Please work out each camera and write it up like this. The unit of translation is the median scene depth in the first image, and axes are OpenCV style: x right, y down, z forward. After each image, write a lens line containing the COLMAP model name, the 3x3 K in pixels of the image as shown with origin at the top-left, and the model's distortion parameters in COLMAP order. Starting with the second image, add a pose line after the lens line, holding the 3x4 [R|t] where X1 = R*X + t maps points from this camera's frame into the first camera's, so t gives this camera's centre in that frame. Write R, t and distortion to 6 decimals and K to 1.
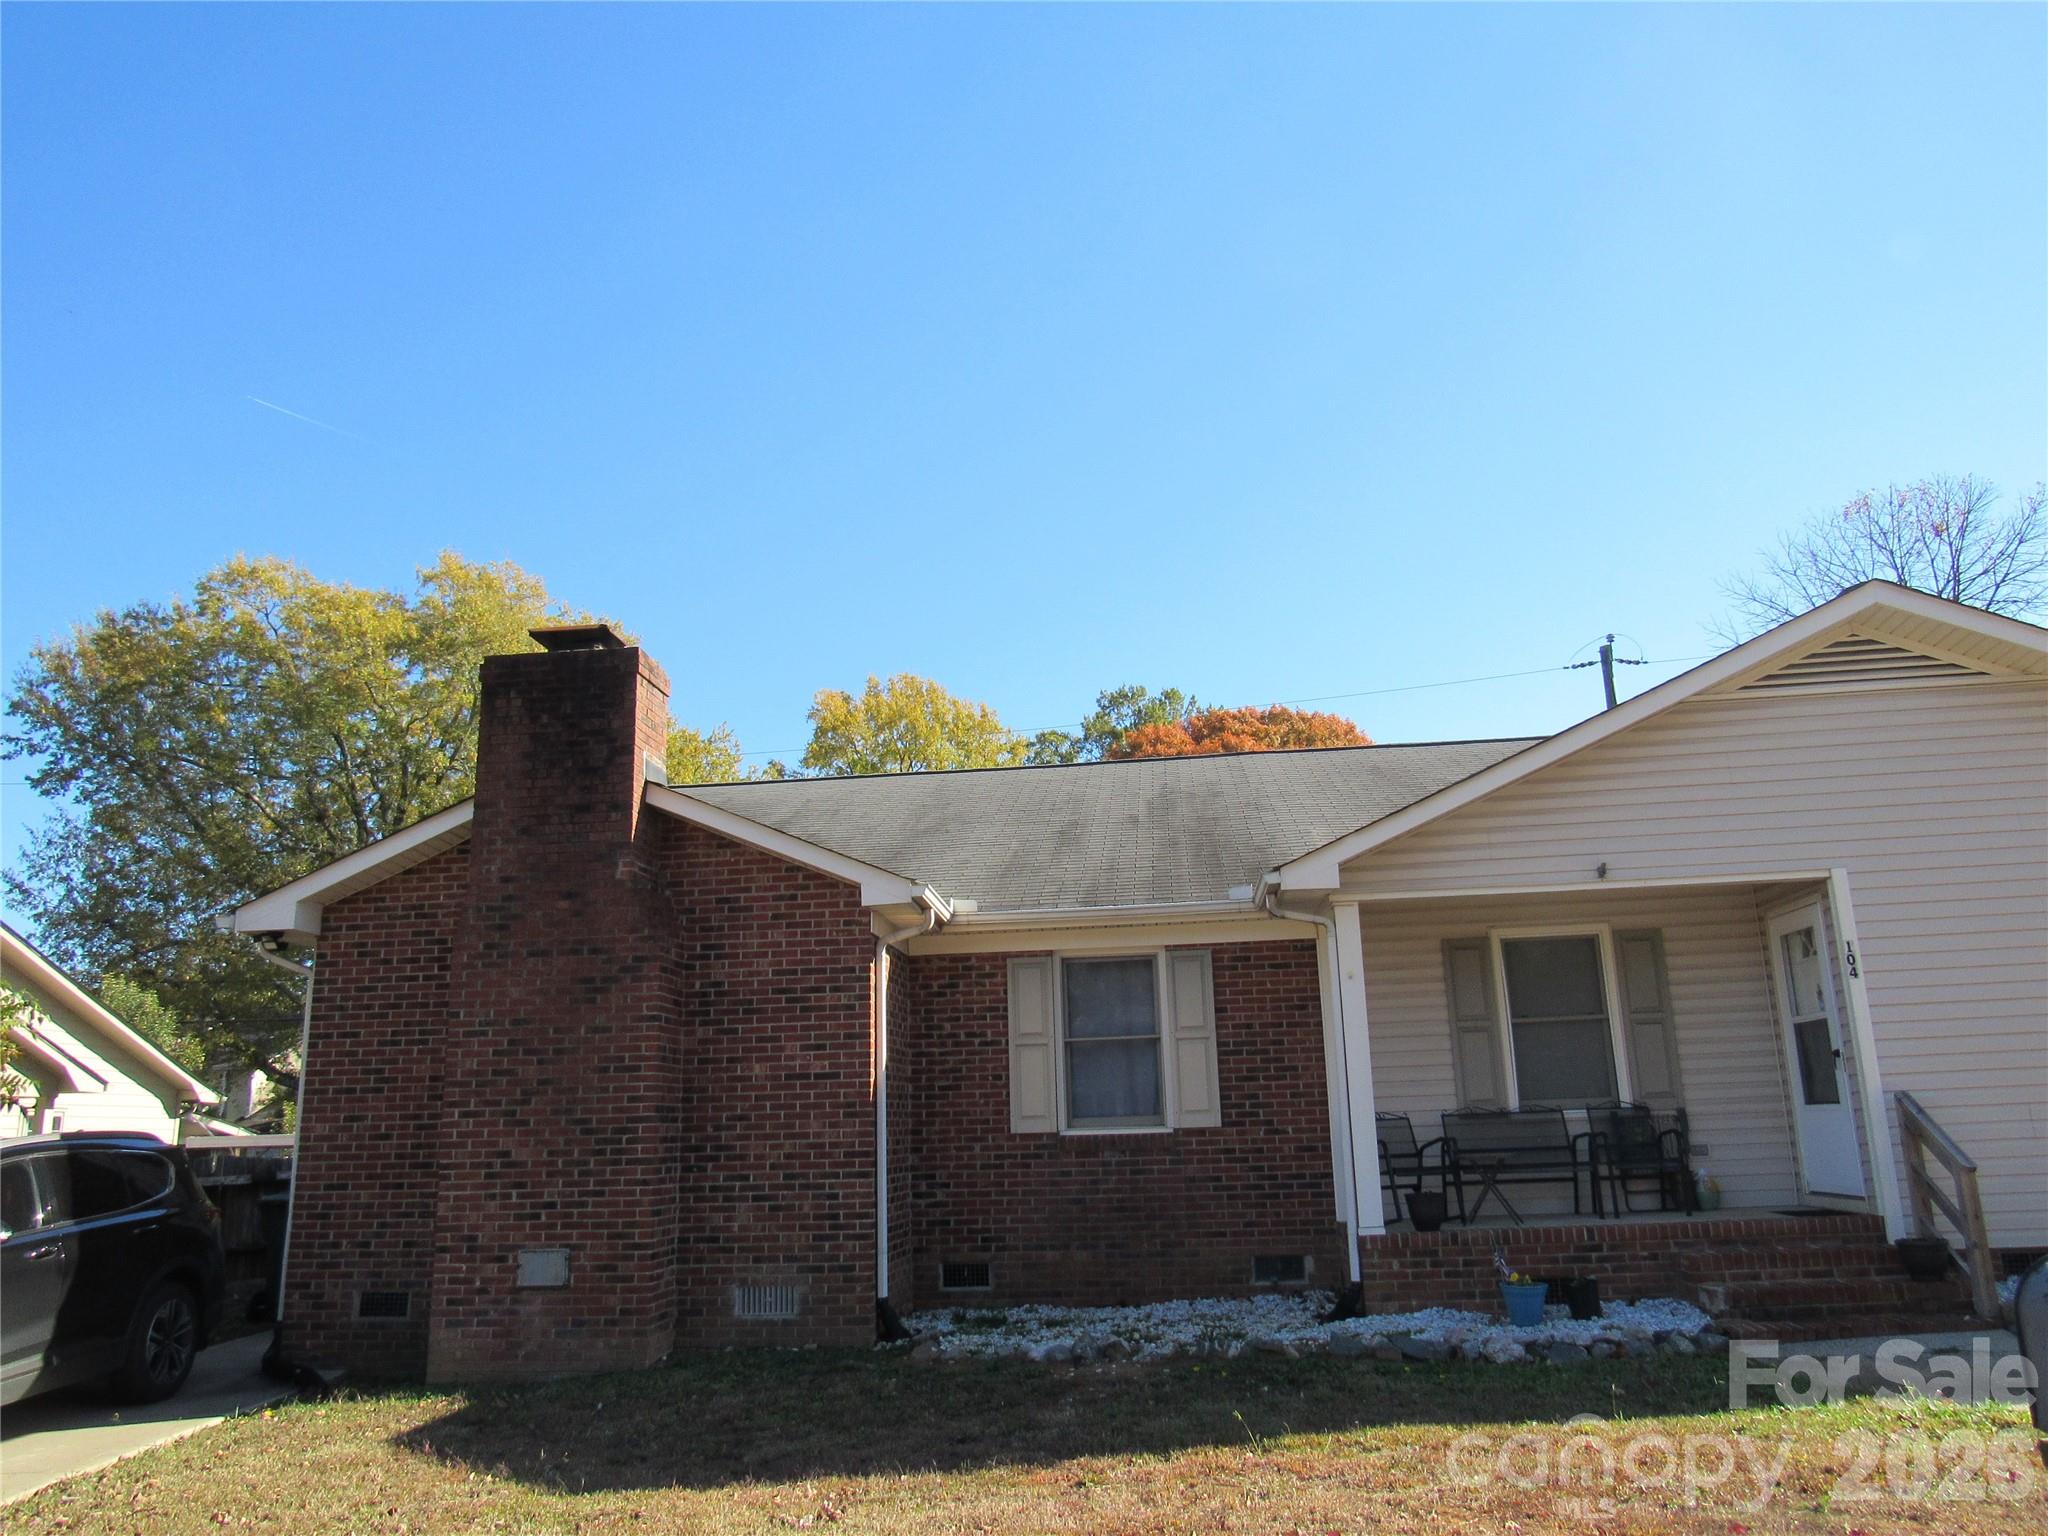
lens RADIAL K [[1462.1, 0, 1026.5], [0, 1462.1, 773.1], [0, 0, 1]] dist [-0.028134, 0.013109]
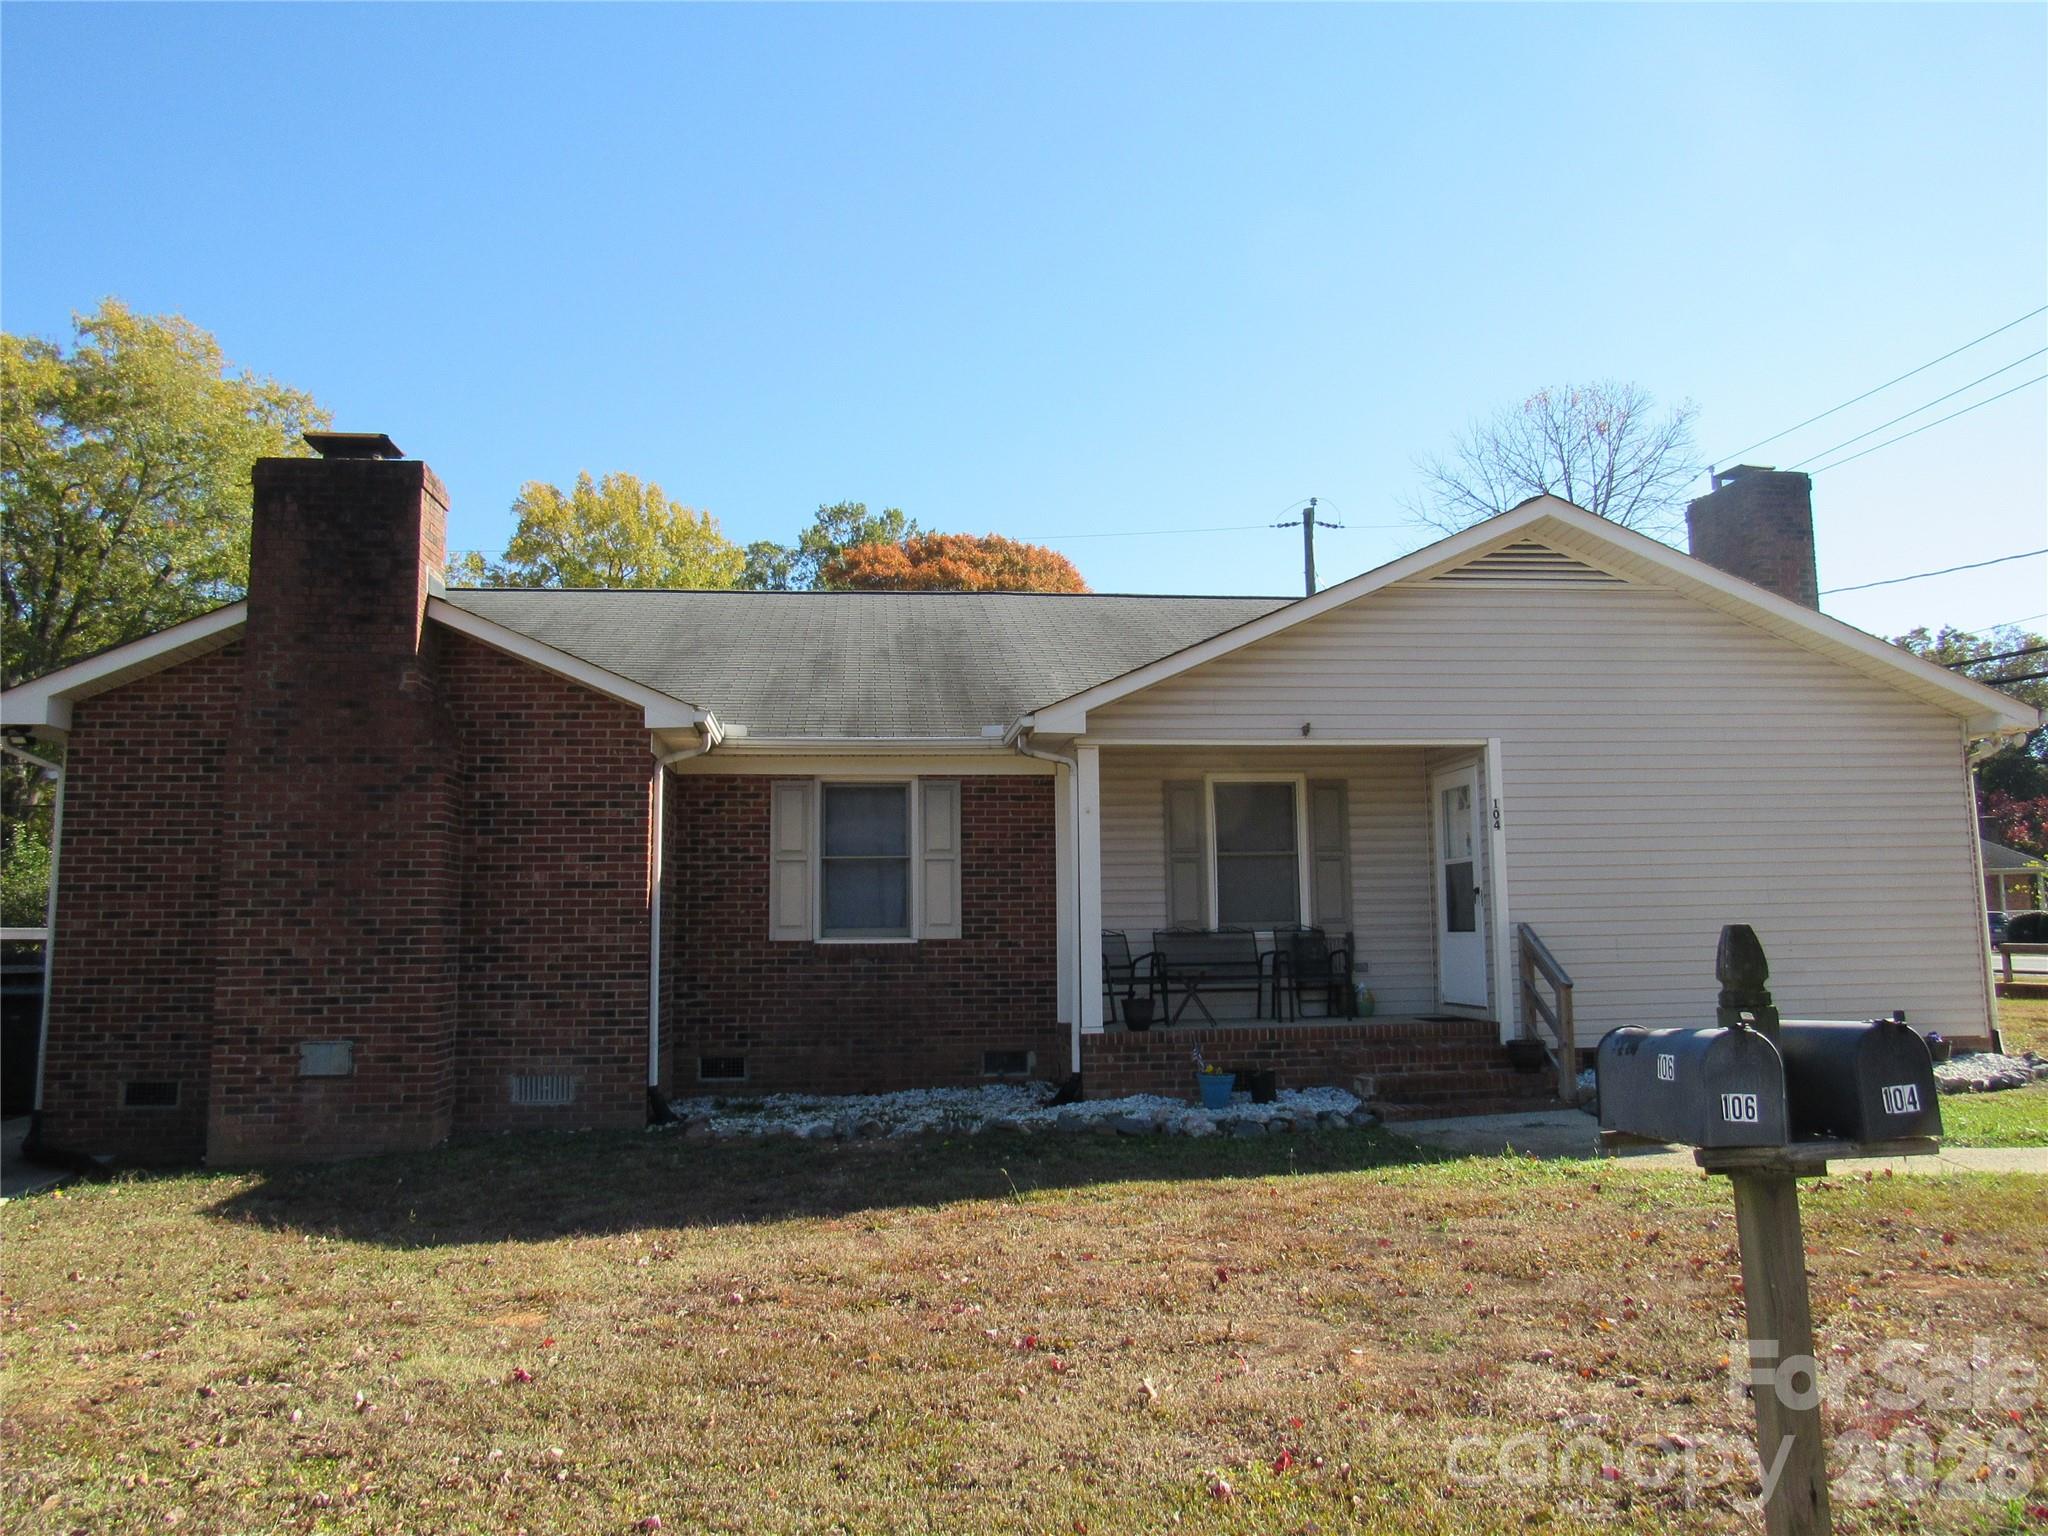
lens RADIAL K [[1462.1, 0, 1024.3], [0, 1462.1, 769.0], [0, 0, 1]] dist [-0.028134, 0.013109]
pose [[0.977846, 0.042615, 0.204942, -0.057533], [-0.067445, 0.990987, 0.115741, -0.020171], [-0.198162, -0.126999, 0.971907, -0.083674]]
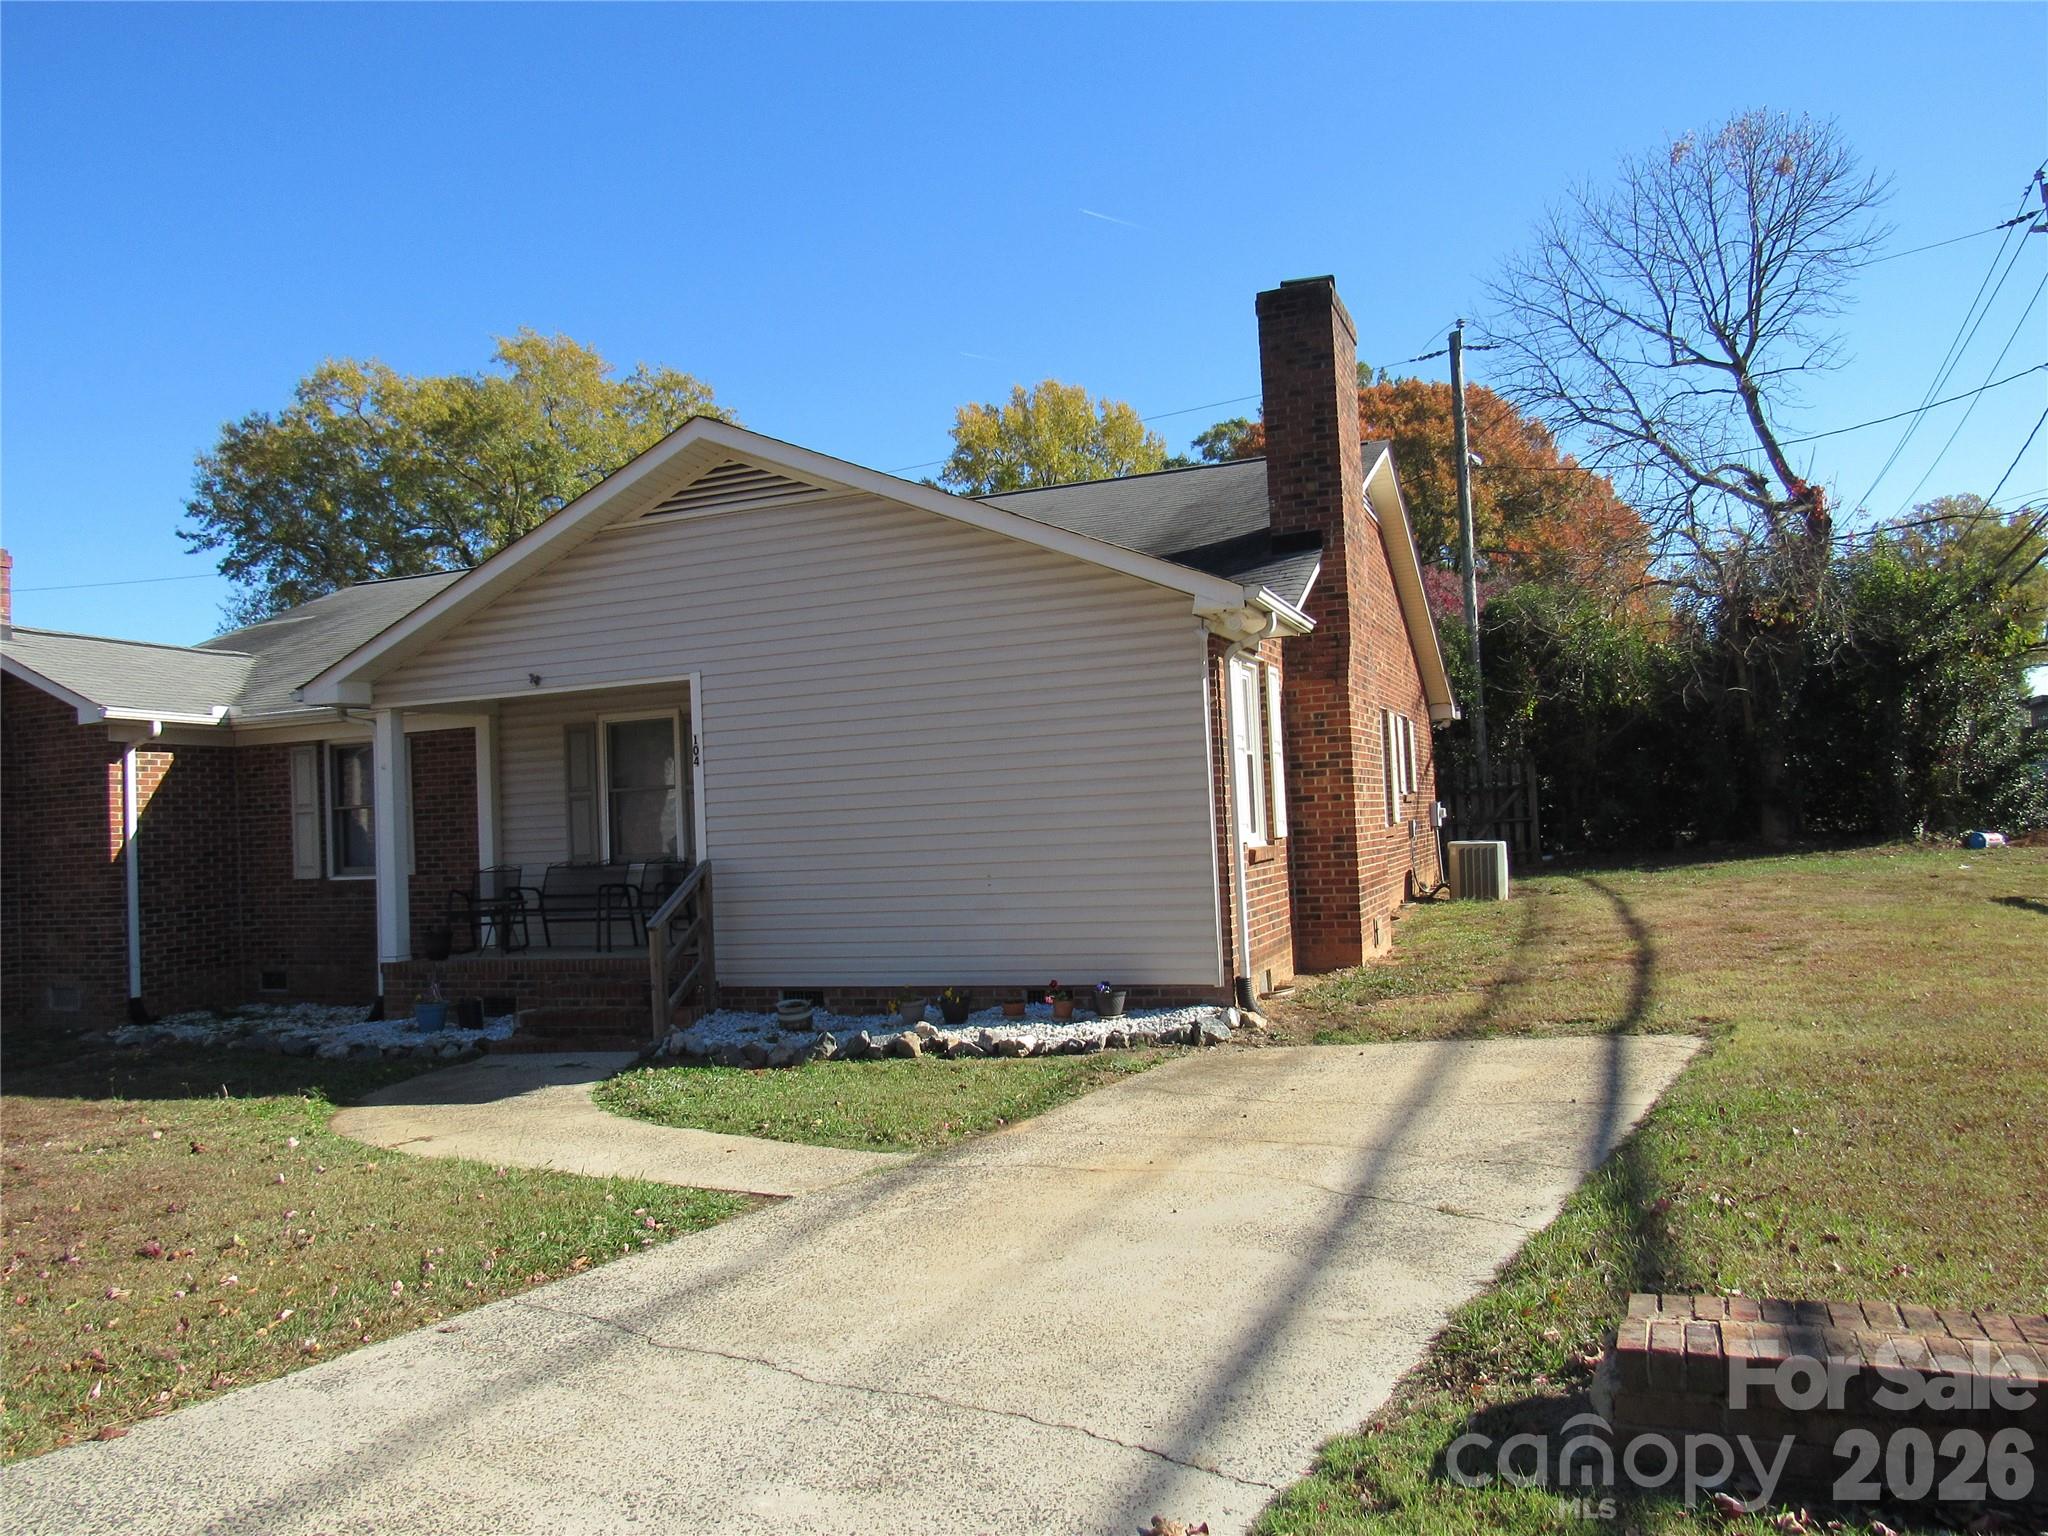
lens RADIAL K [[1462.1, 0, 1010.0], [0, 1462.1, 760.2], [0, 0, 1]] dist [-0.028134, 0.013109]
pose [[0.959221, -0.023989, -0.281638, 1.072747], [0.081879, 0.977254, 0.195627, -0.070106], [0.270539, -0.210709, 0.939367, -0.048115]]
